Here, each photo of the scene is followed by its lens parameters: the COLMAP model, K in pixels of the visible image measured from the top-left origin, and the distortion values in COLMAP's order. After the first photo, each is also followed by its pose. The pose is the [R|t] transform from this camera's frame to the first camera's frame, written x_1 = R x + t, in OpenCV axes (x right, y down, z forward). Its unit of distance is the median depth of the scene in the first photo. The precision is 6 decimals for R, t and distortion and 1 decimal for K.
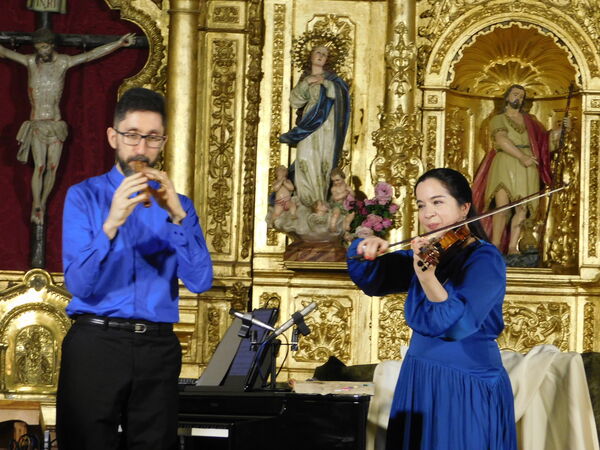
lens RADIAL K [[3139.3, 0, 297.4], [0, 3139.3, 226.7], [0, 0, 1]] dist [1.282984, -44.794625]
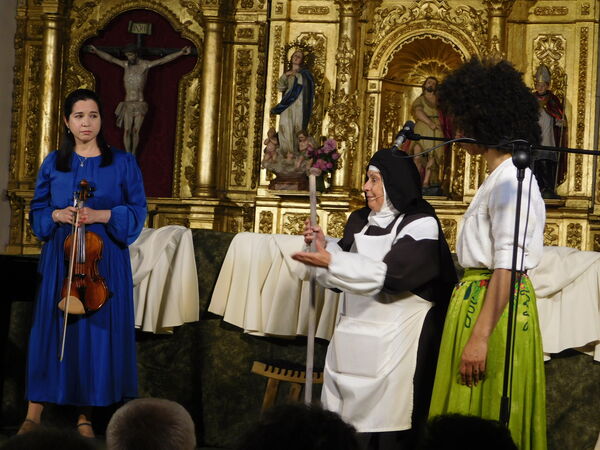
lens RADIAL K [[1700.4, 0, 291.4], [0, 1700.4, 224.8], [0, 0, 1]] dist [0.111854, 0.172073]
pose [[0.961245, 0.012066, -0.275431, 0.233374], [-0.010791, 0.999923, 0.006145, 0.022381], [0.275484, -0.002934, 0.961301, 0.193861]]
